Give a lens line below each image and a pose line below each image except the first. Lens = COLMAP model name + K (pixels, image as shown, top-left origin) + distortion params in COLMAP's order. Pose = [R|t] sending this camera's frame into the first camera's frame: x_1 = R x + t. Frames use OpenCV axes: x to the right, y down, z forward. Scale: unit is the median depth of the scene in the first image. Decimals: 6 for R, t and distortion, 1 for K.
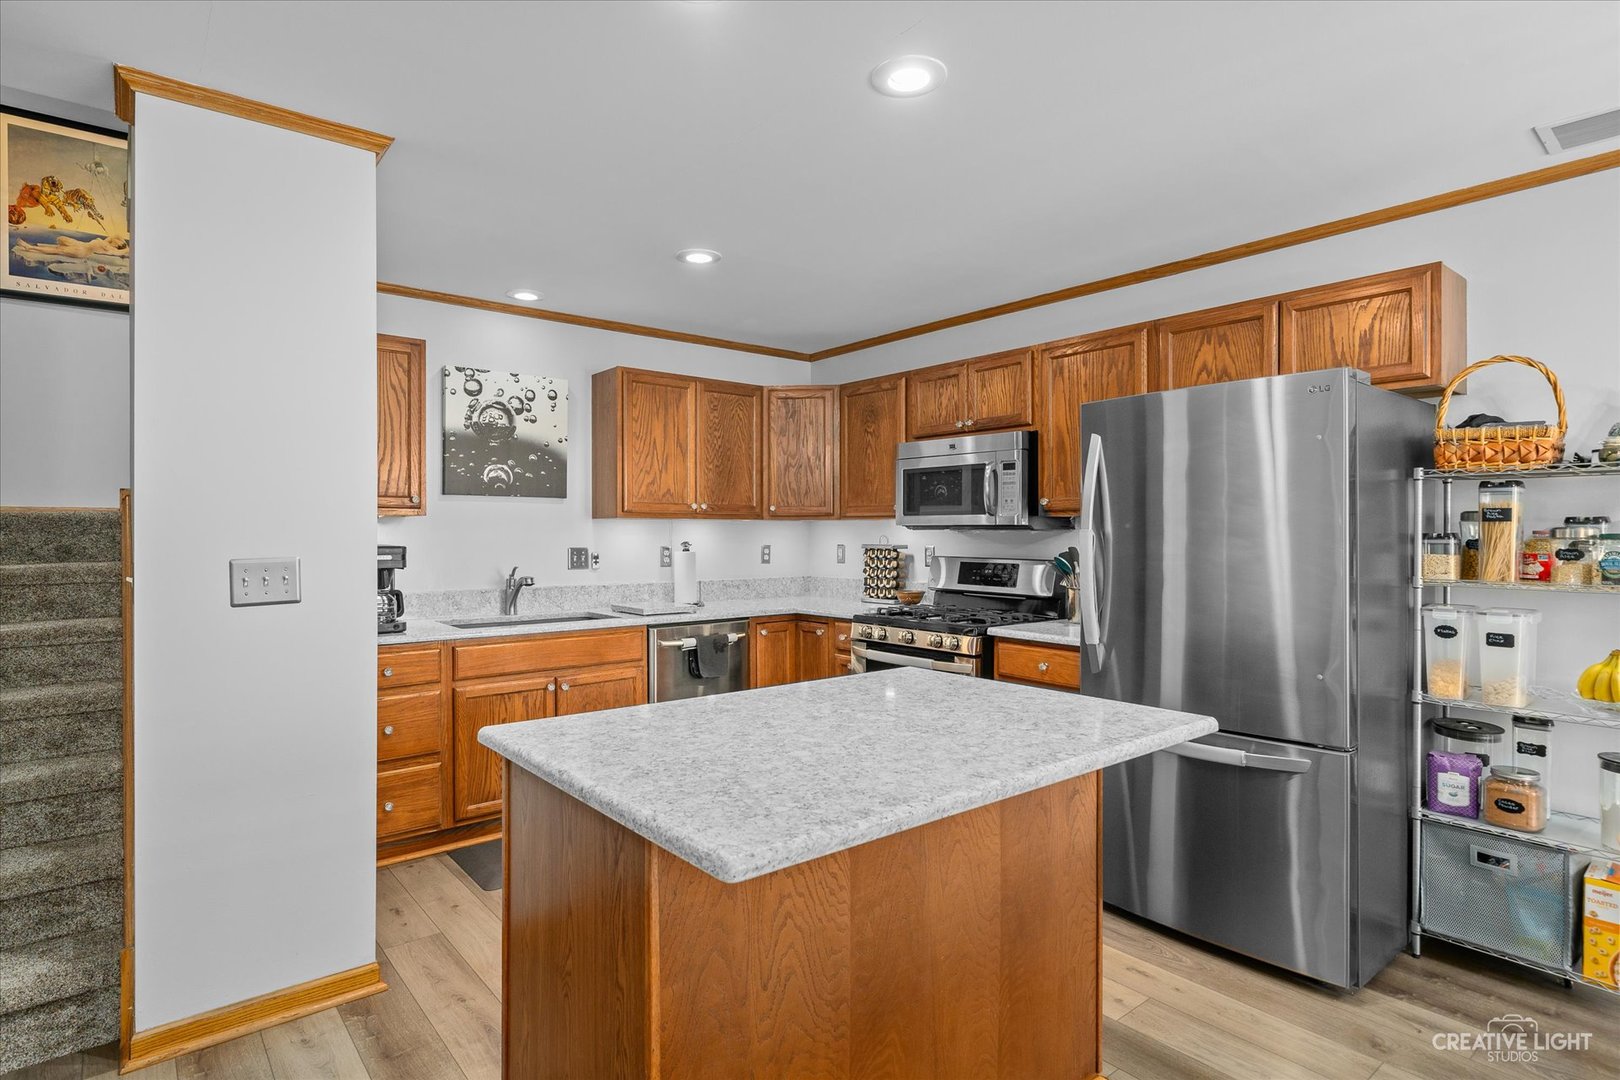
lens RADIAL K [[839.9, 0, 810.0], [0, 839.9, 540.0], [0, 0, 1]] dist [-0.000795, 0.000592]
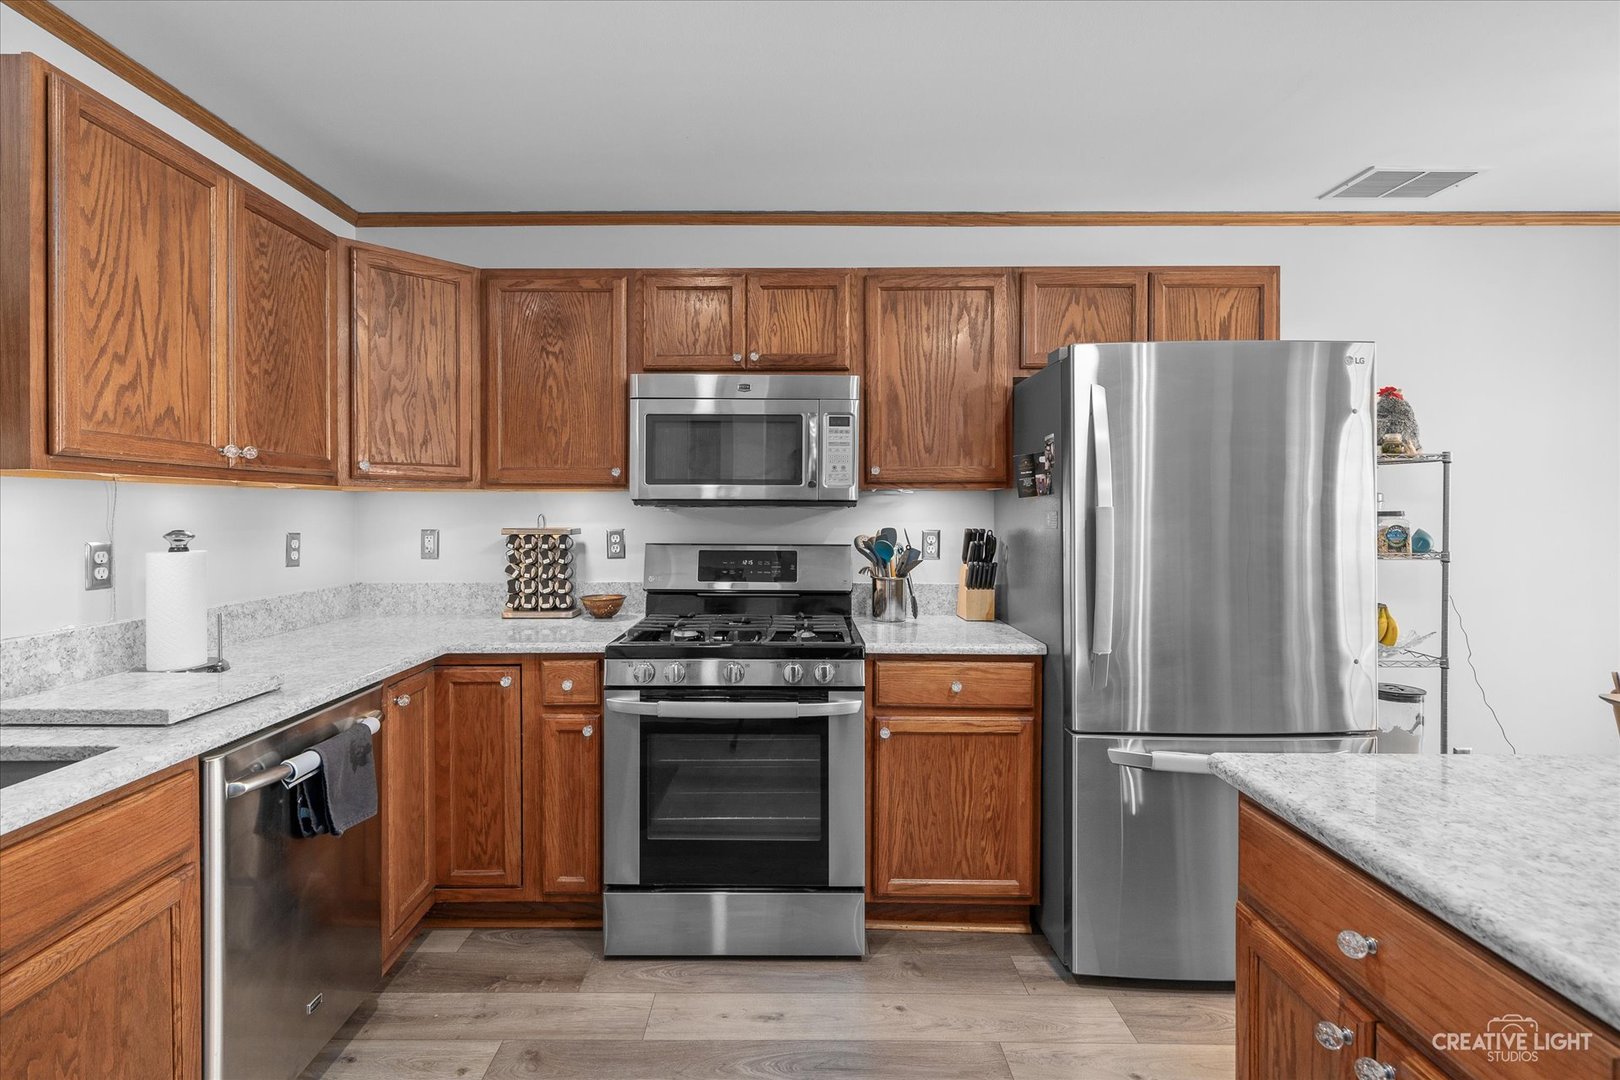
lens RADIAL K [[739.2, 0, 806.9], [0, 739.2, 508.7], [0, 0, 1]] dist [0.000024, 0.000030]
pose [[0.645940, 0.000414, 0.763388, -0.394621], [0.007151, 0.999953, -0.006594, -0.007872], [-0.763355, 0.009718, 0.645907, 0.832048]]
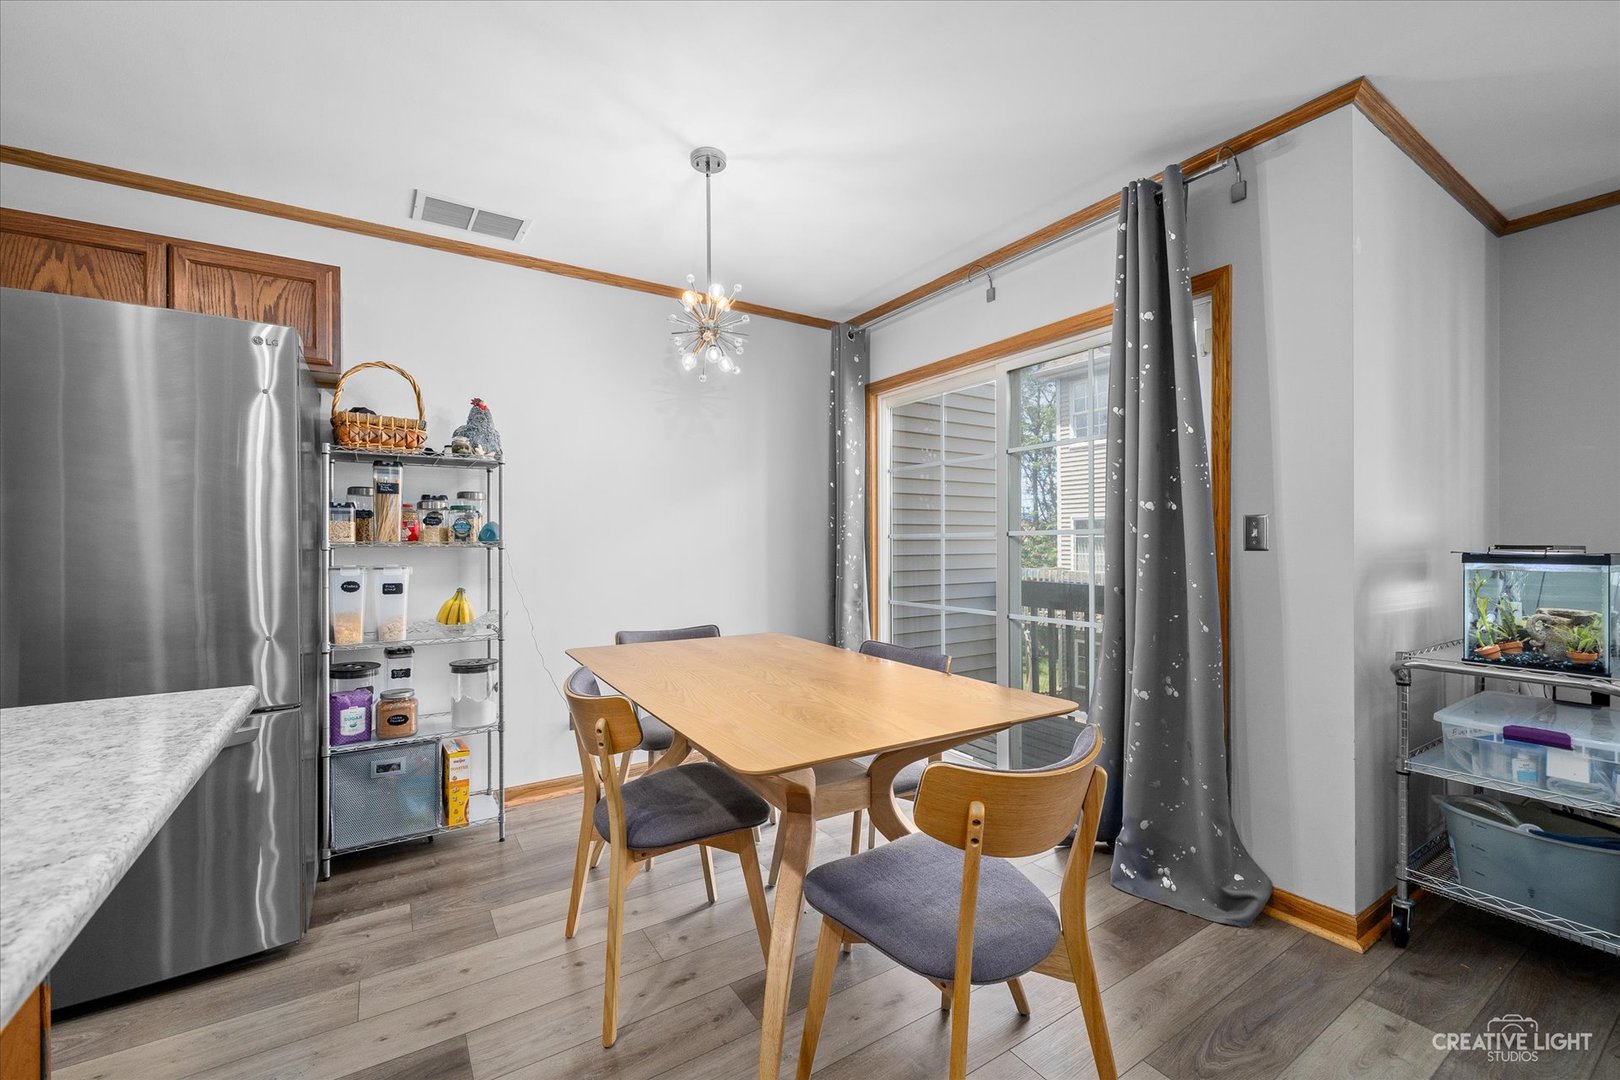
lens RADIAL K [[651.1, 0, 773.1], [0, 651.1, 544.5], [0, 0, 1]] dist [-0.002778, -0.000550]
pose [[0.145424, -0.005772, 0.989353, -0.048852], [0.016374, 0.999860, 0.003426, 0.055693], [-0.989234, 0.015702, 0.145498, 0.280337]]
